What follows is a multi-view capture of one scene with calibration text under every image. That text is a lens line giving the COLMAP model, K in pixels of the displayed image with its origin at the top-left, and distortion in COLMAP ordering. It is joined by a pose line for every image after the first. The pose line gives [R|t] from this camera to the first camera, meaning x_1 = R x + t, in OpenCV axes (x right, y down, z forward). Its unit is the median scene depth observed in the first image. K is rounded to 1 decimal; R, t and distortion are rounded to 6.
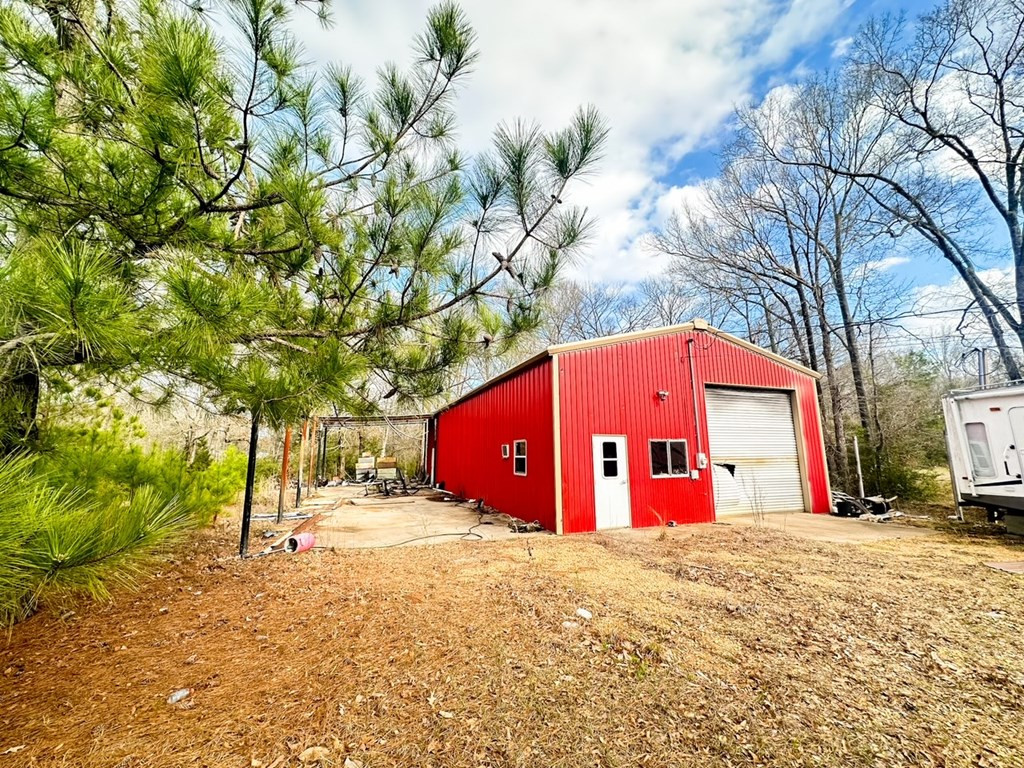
lens RADIAL K [[439.7, 0, 515.1], [0, 439.7, 381.6], [0, 0, 1]] dist [-0.013043, 0.002949]
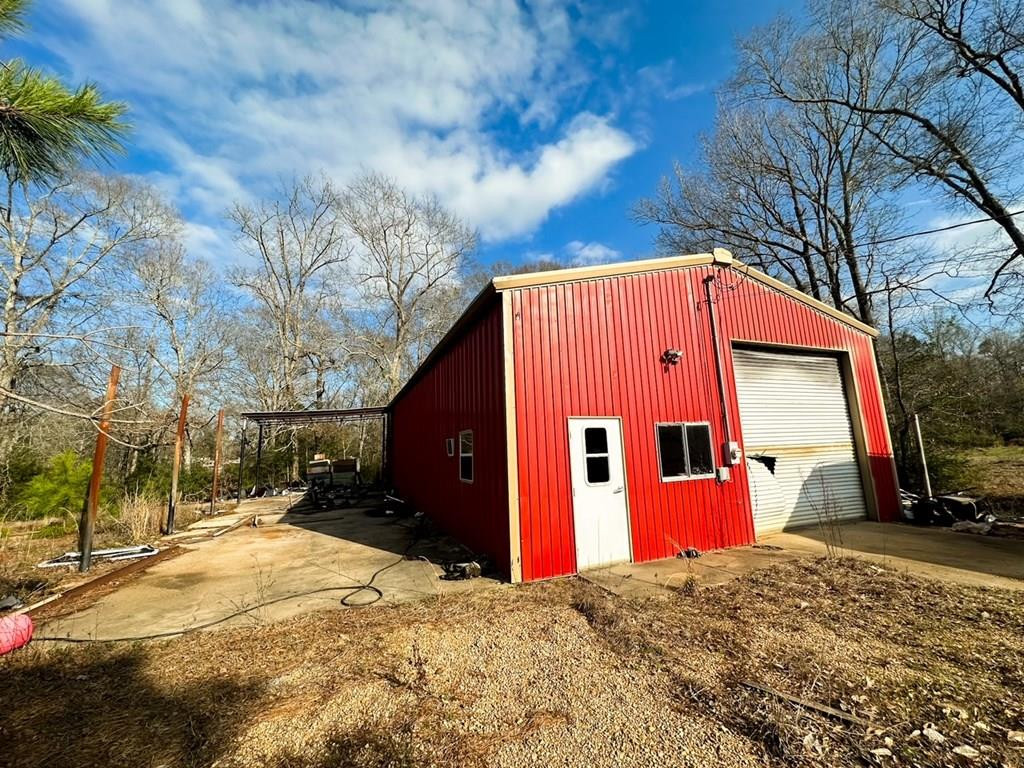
lens RADIAL K [[439.7, 0, 511.0], [0, 439.7, 381.2], [0, 0, 1]] dist [-0.013043, 0.002949]
pose [[0.999461, -0.026323, 0.019620, 0.075683], [0.026193, 0.999633, 0.006857, 0.057488], [-0.019794, -0.006339, 0.999784, 0.339360]]
